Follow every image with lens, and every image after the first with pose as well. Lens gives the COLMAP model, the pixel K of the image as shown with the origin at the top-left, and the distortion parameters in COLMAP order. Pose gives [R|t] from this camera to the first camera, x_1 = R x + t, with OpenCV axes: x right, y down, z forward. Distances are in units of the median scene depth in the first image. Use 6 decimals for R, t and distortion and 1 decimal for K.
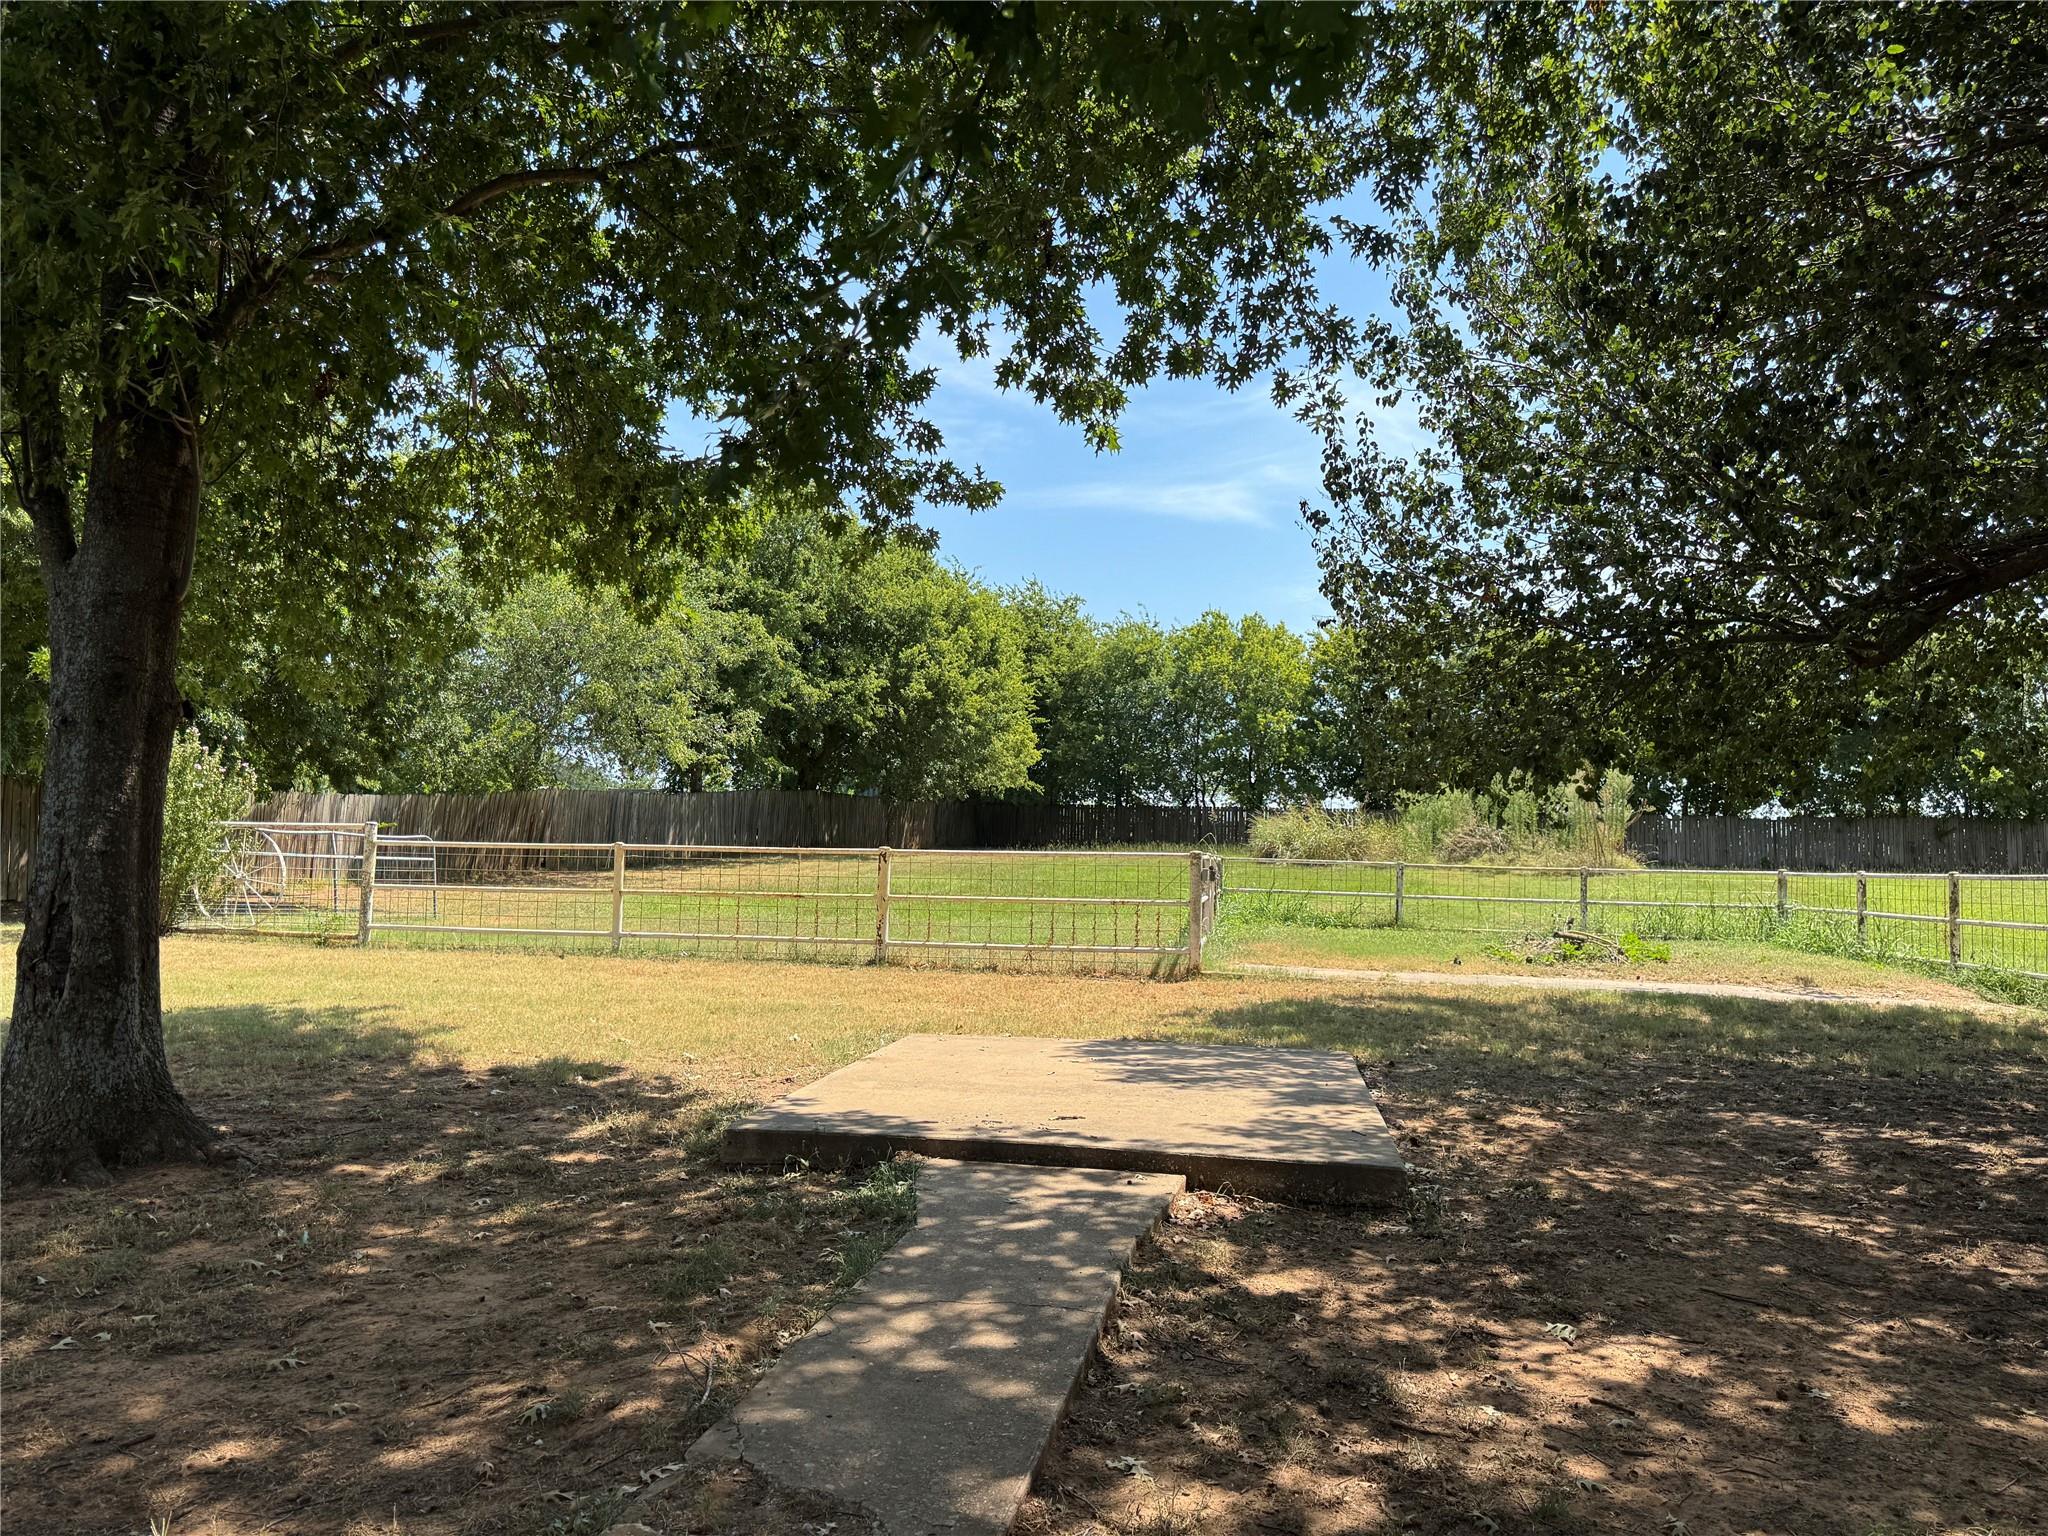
lens RADIAL K [[1465.0, 0, 1022.6], [0, 1465.0, 767.5], [0, 0, 1]] dist [0.003951, -0.000720]
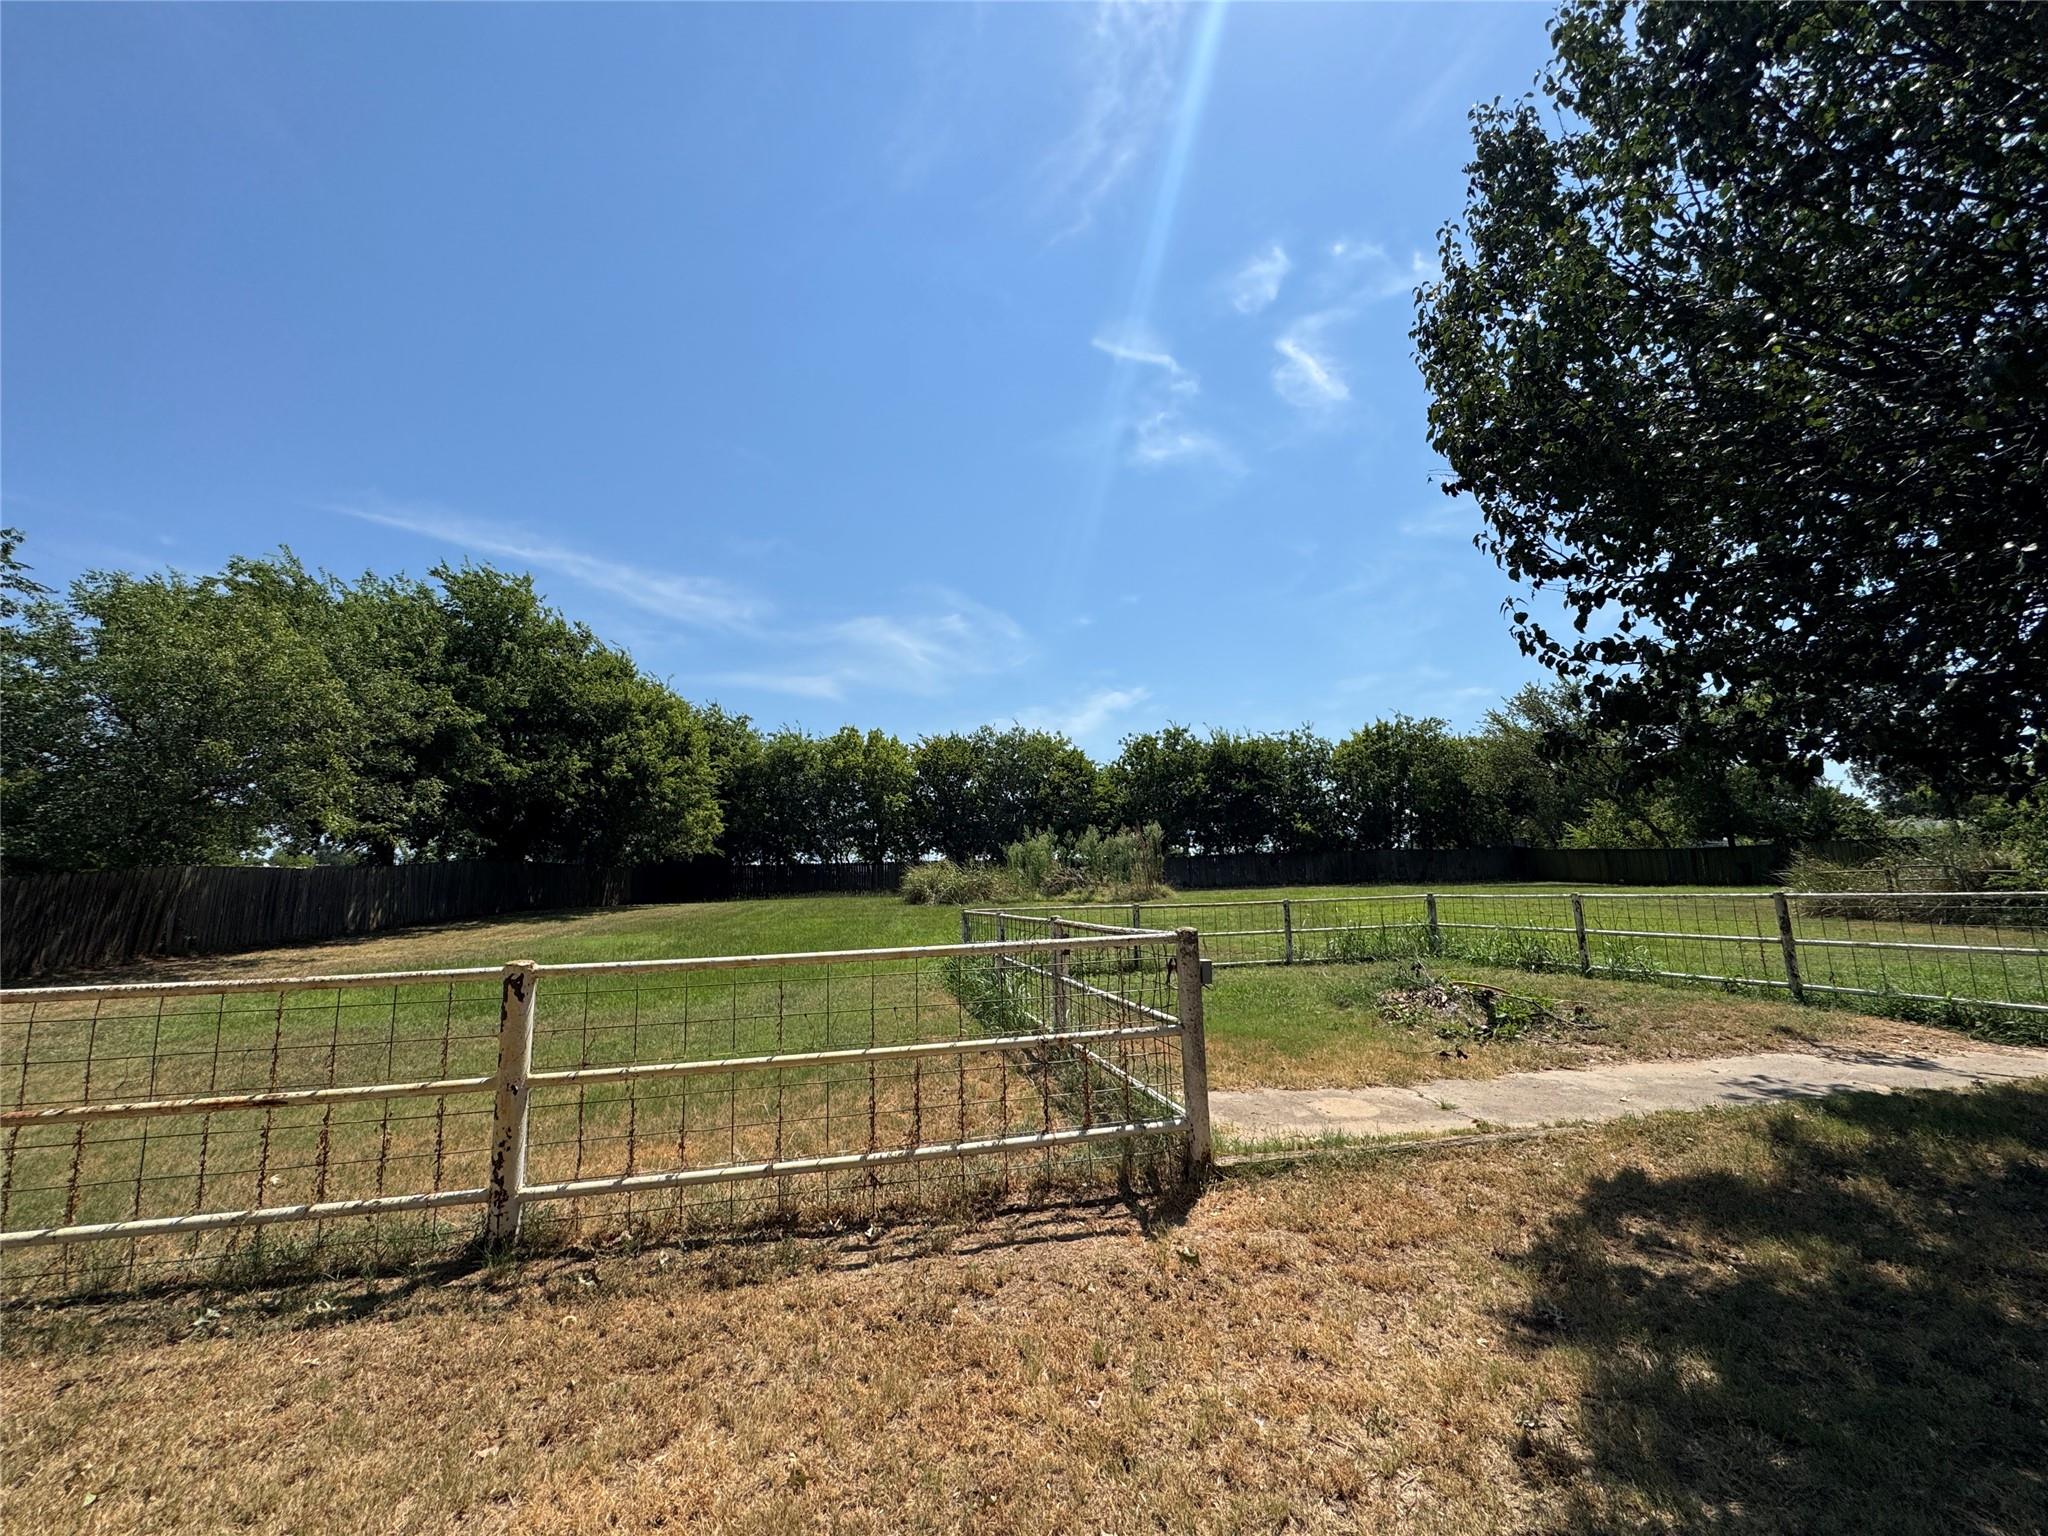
lens RADIAL K [[832.7, 0, 1032.2], [0, 832.7, 767.6], [0, 0, 1]] dist [-0.003001, -0.000545]
pose [[0.925282, 0.006929, 0.379216, -0.016225], [0.026411, 0.996229, -0.082645, 0.007819], [-0.378358, 0.086485, 0.921610, 0.235047]]
